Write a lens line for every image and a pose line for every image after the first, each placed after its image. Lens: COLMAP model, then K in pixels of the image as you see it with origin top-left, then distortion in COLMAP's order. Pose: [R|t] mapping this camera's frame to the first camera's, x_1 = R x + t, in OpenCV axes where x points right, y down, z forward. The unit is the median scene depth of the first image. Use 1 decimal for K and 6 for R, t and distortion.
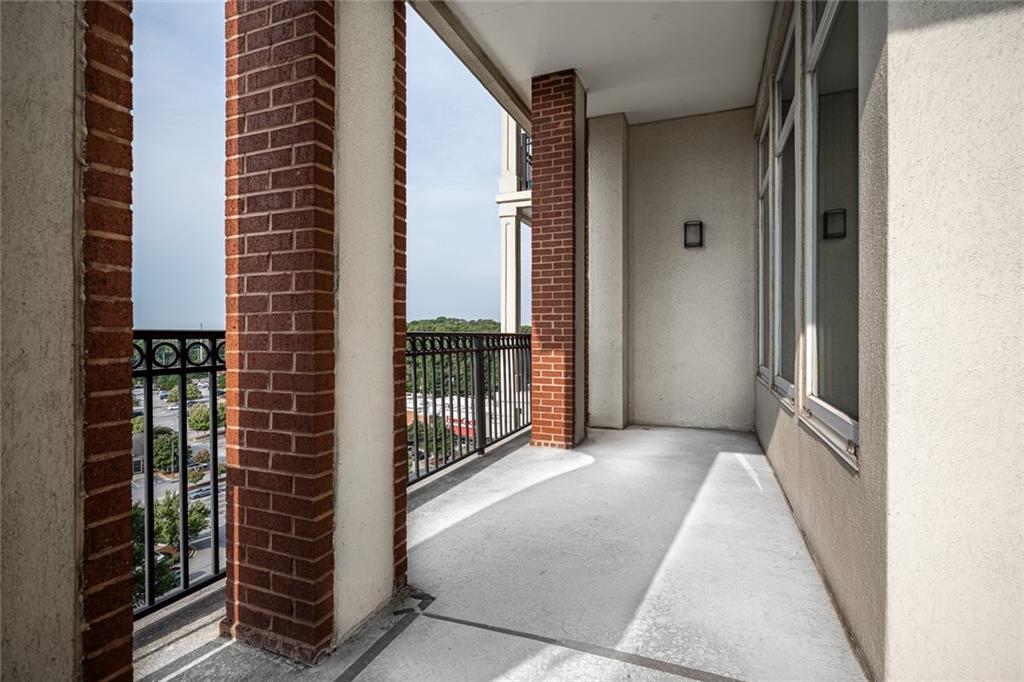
lens RADIAL K [[471.5, 0, 525.9], [0, 471.5, 335.1], [0, 0, 1]] dist [-0.005353, 0.000524]
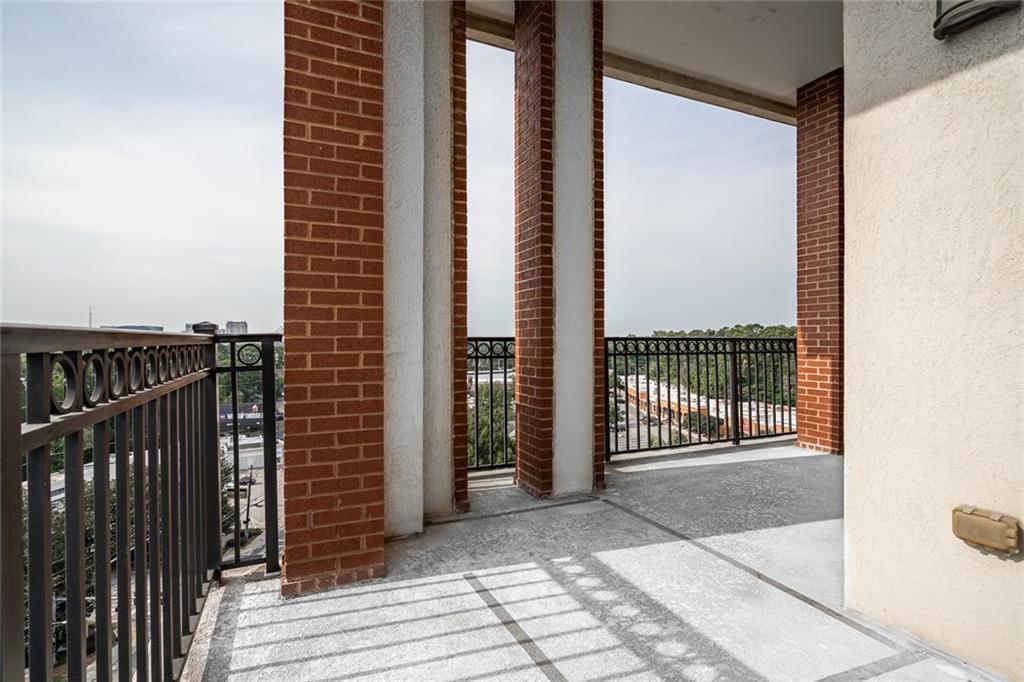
lens RADIAL K [[492.7, 0, 510.8], [0, 492.7, 342.7], [0, 0, 1]] dist [0.002864, 0.000274]
pose [[0.714557, 0.001408, -0.699575, 0.330939], [0.001102, 0.999994, 0.003138, 0.002979], [0.699576, -0.003013, 0.714552, -0.216655]]
